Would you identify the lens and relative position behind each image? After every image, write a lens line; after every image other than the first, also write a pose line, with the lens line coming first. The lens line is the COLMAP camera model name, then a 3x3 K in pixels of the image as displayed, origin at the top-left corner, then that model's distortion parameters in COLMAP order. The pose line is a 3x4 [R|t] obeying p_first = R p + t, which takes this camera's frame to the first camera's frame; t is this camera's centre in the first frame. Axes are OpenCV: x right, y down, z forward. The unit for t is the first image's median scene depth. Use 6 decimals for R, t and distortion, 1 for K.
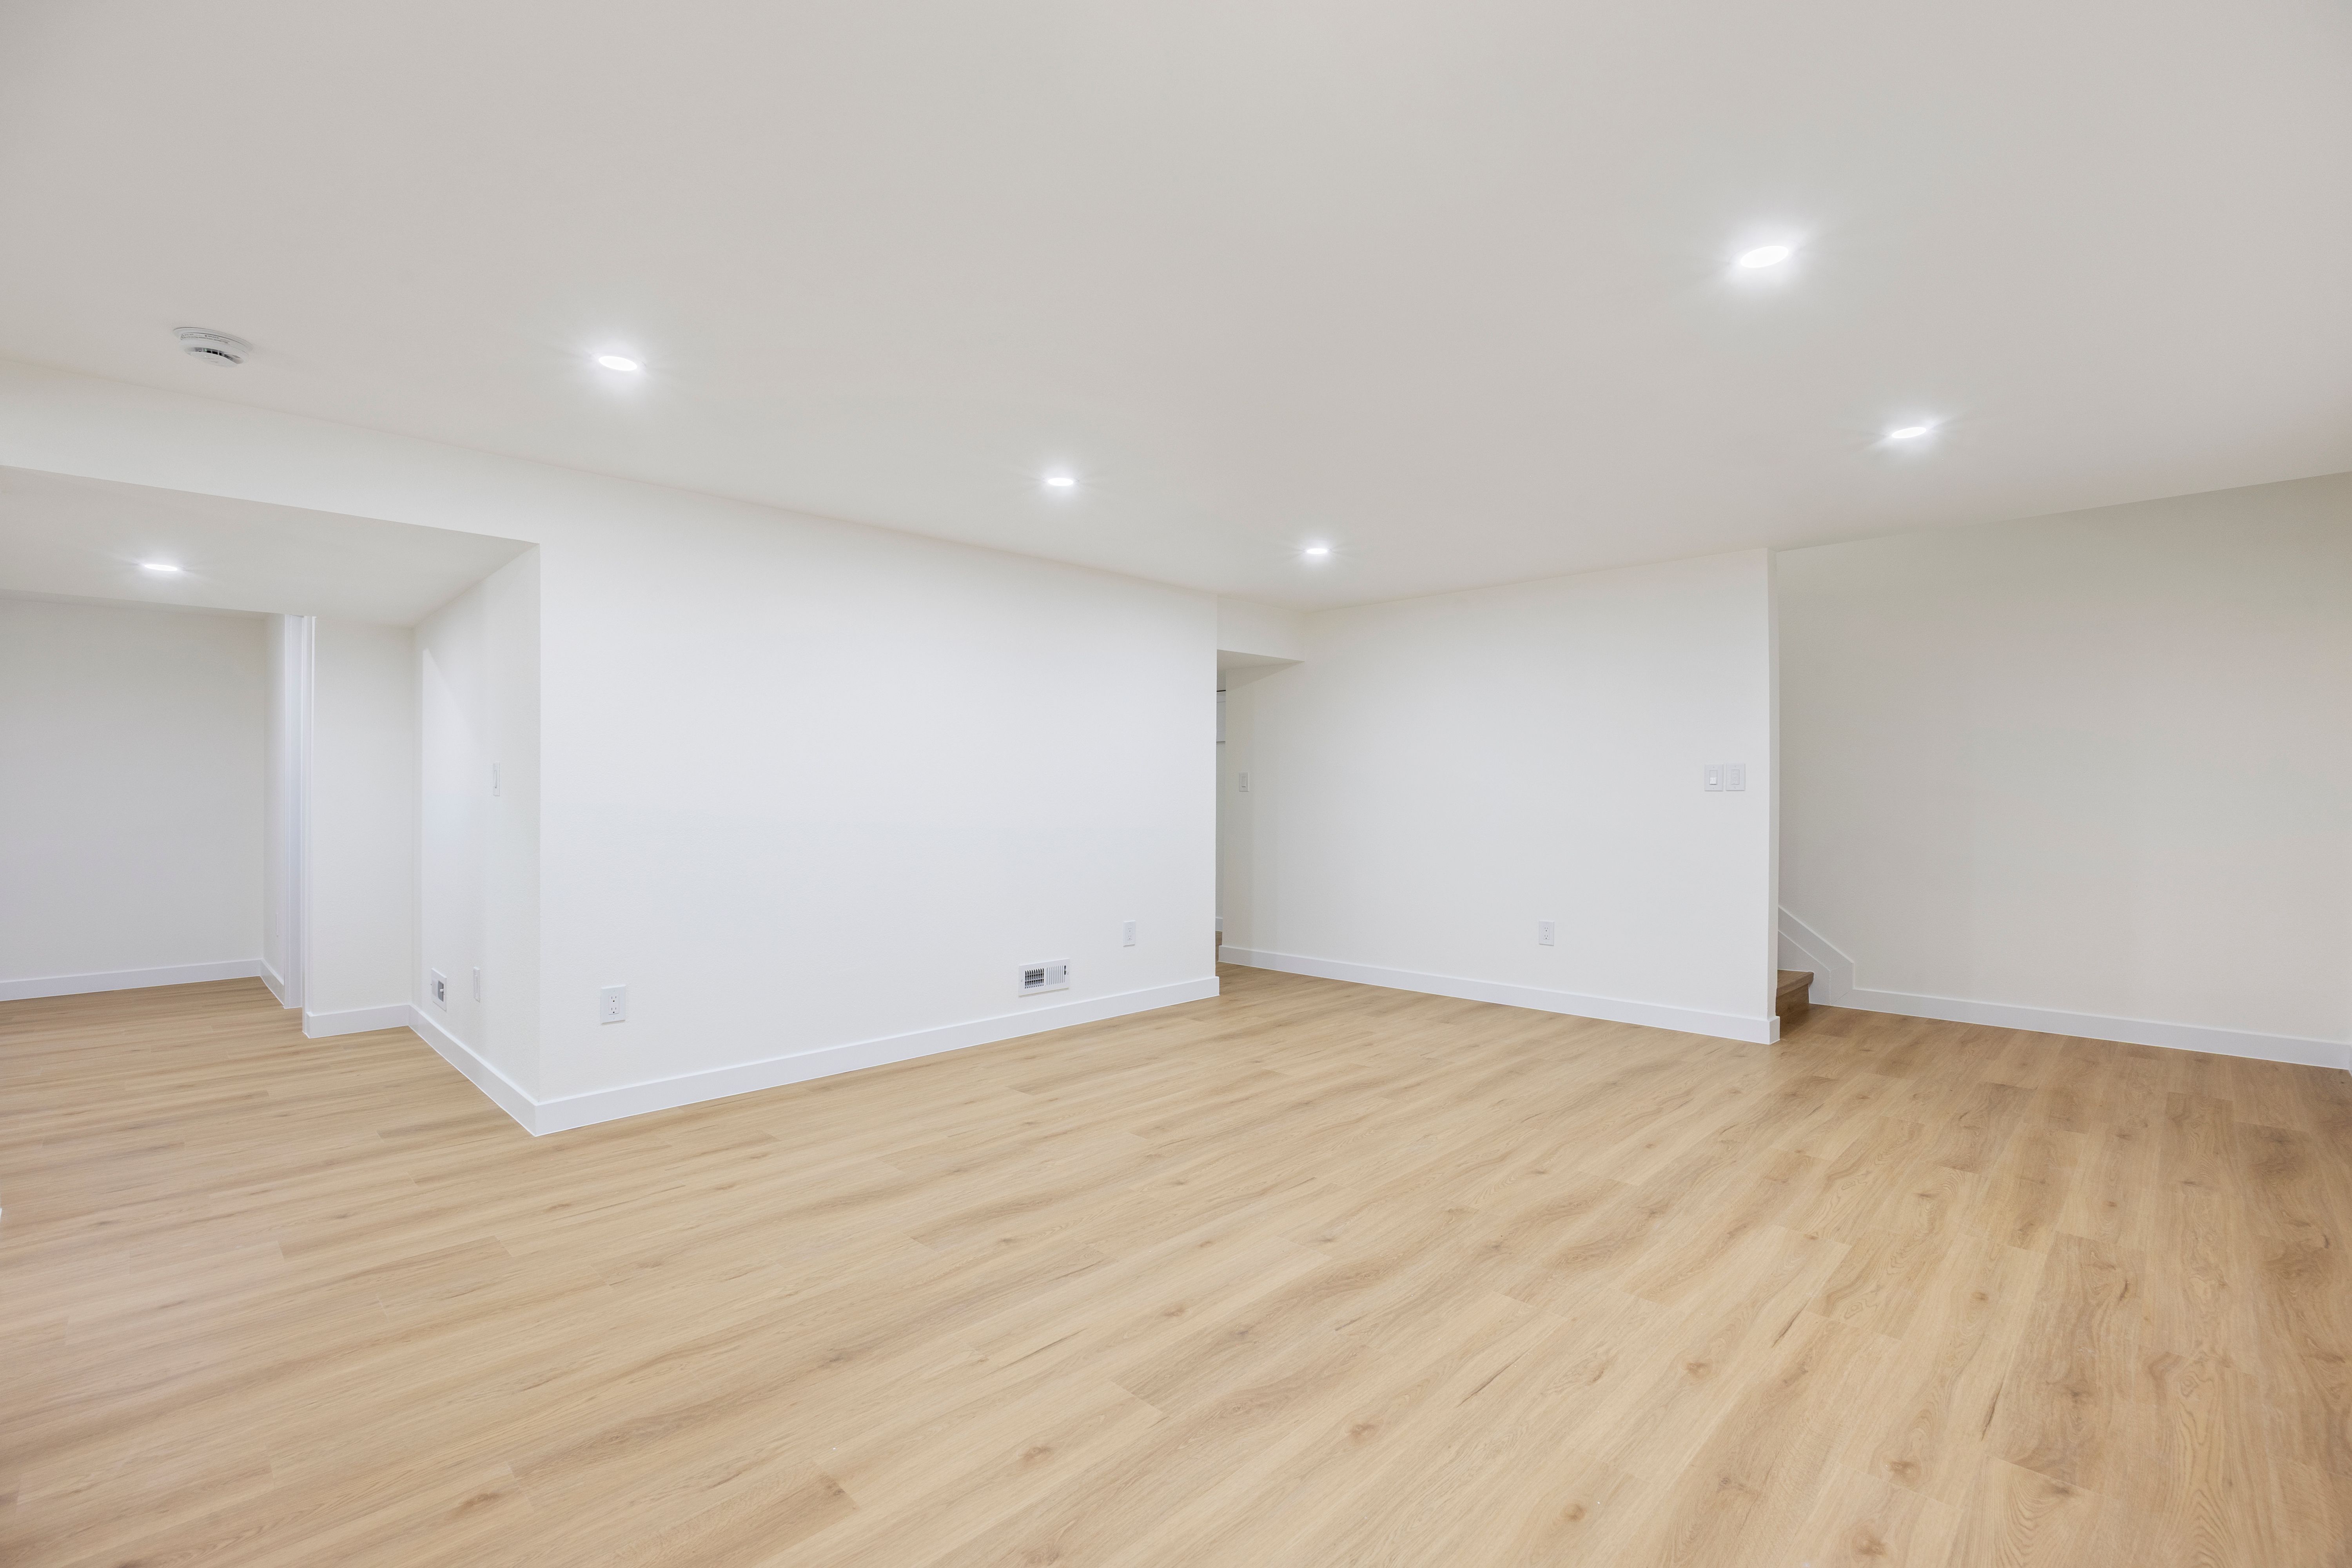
lens RADIAL K [[1063.4, 0, 1153.8], [0, 1063.4, 735.9], [0, 0, 1]] dist [-0.004008, 0.000145]
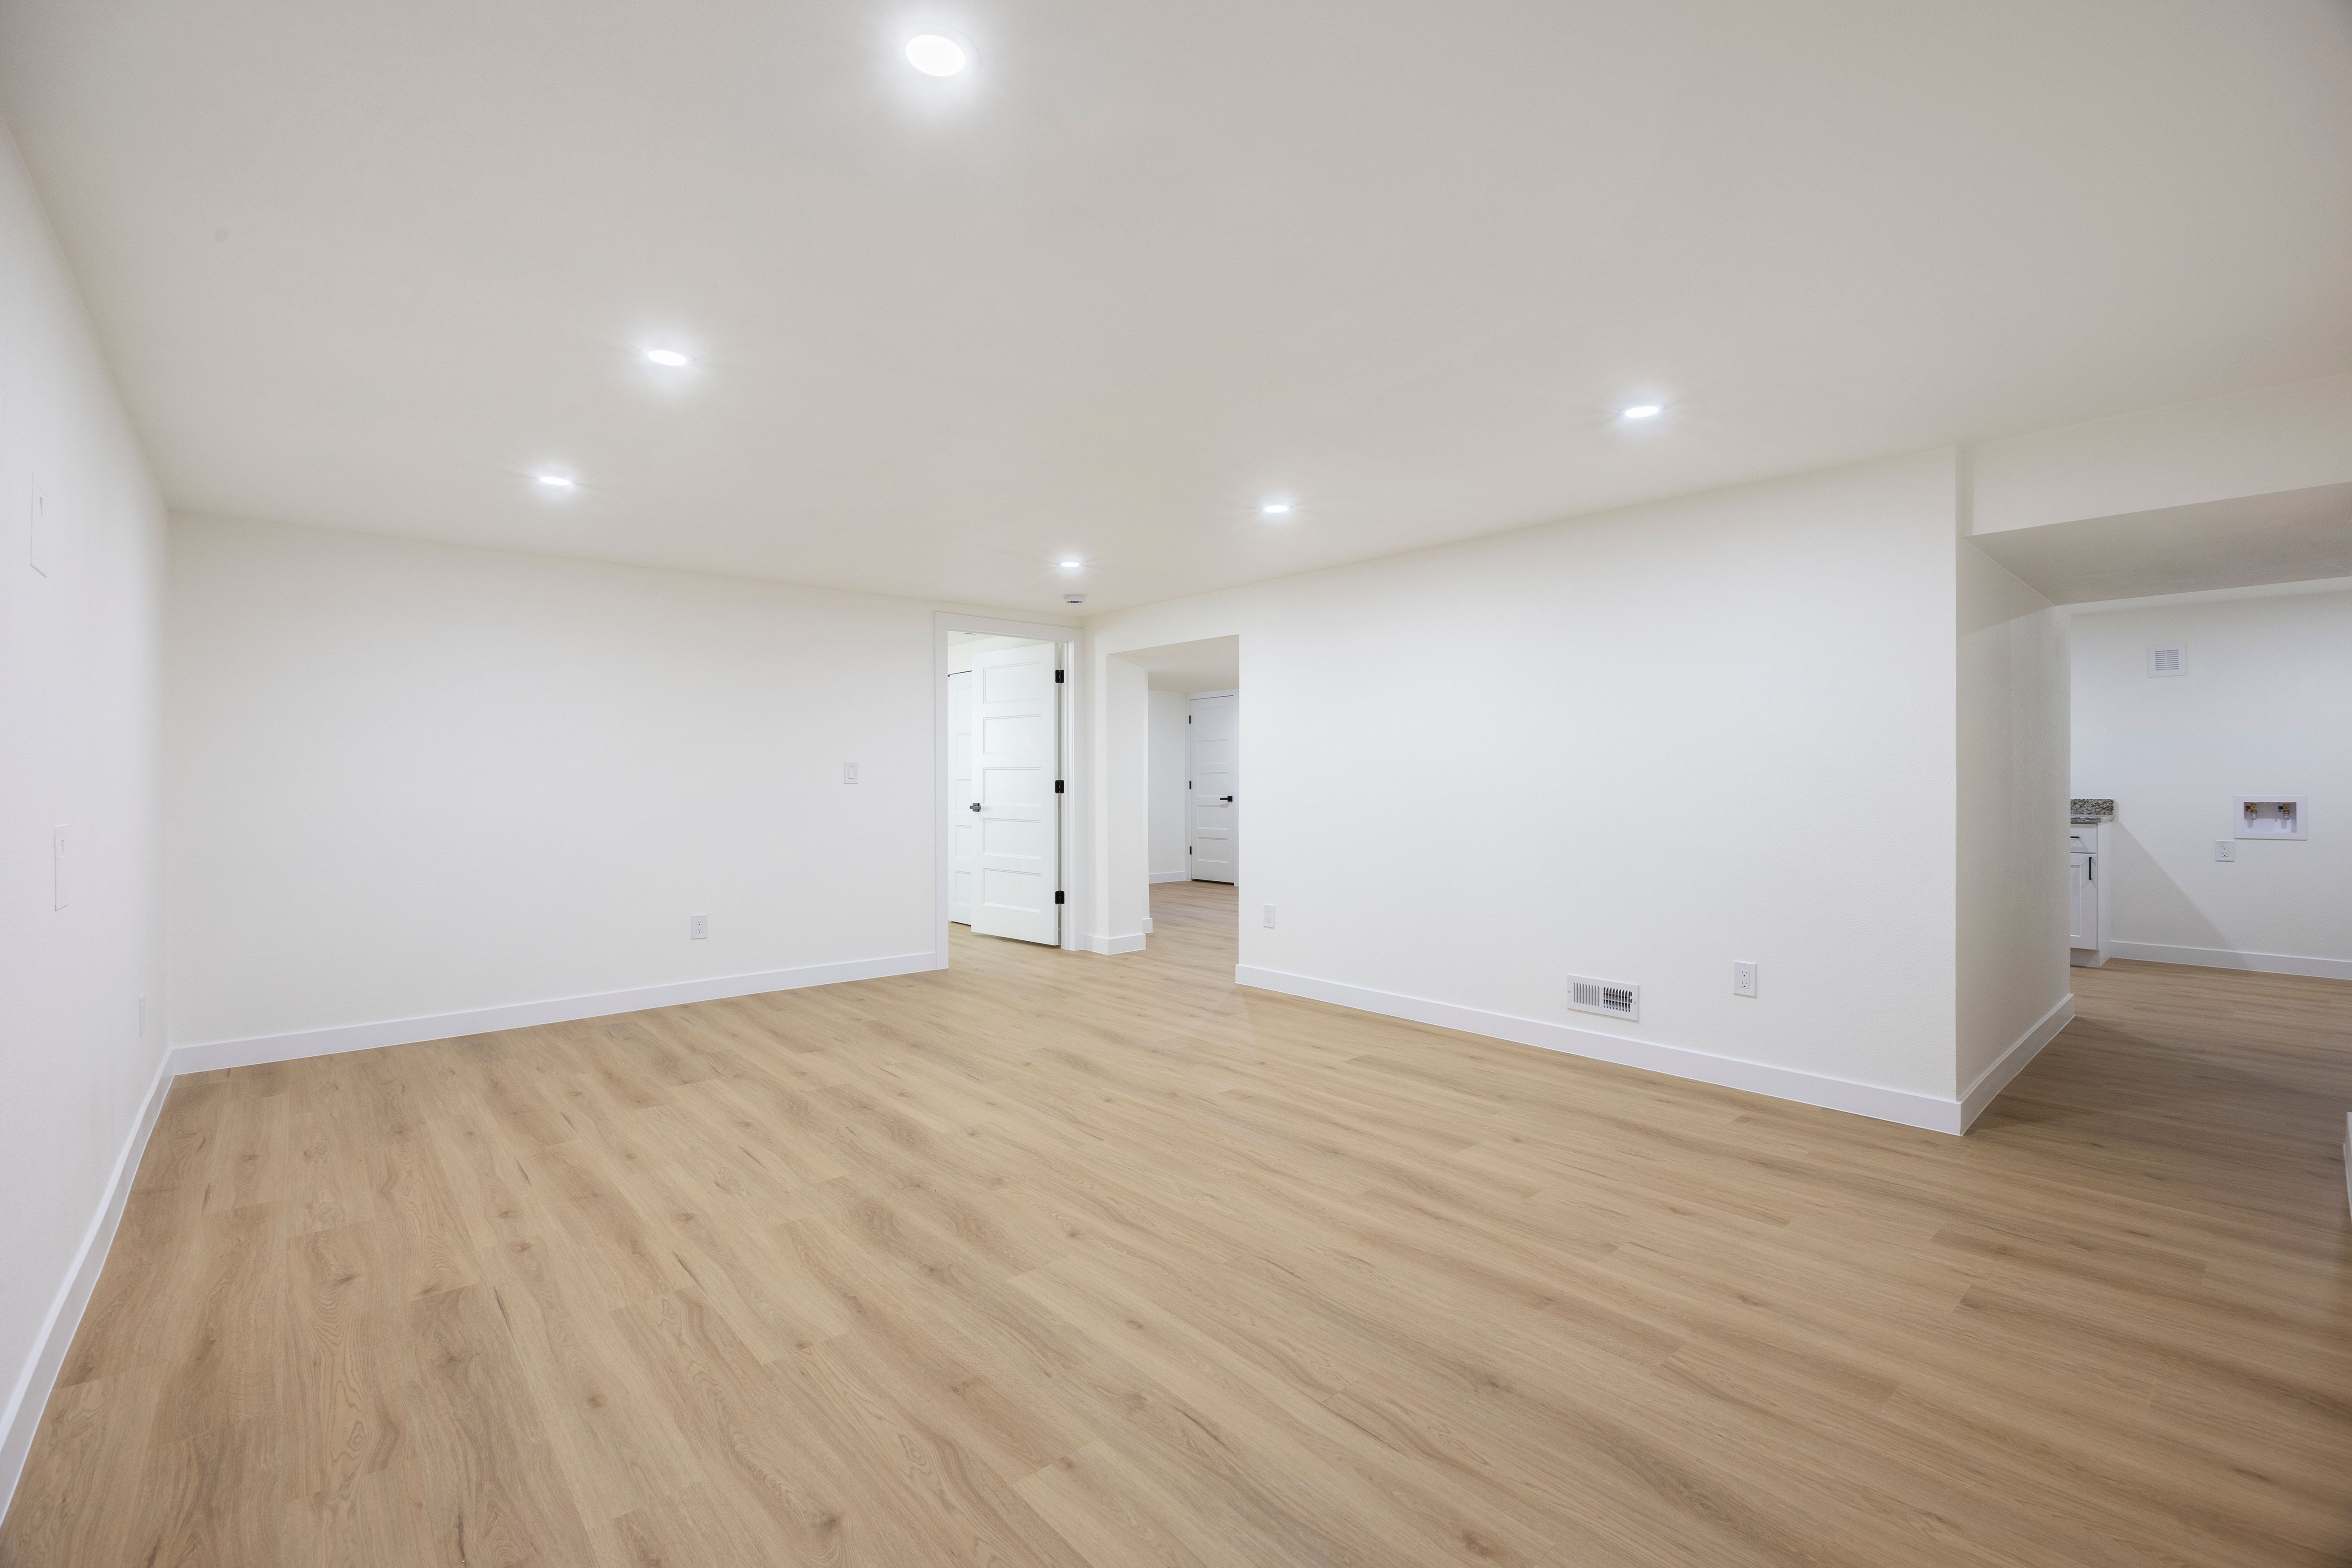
lens RADIAL K [[985.2, 0, 1177.7], [0, 985.2, 774.0], [0, 0, 1]] dist [-0.007315, 0.000026]
pose [[-0.060248, -0.005746, -0.998167, 1.485120], [0.053829, 0.998510, -0.008997, 0.072082], [0.996731, -0.054272, -0.059849, 1.491523]]
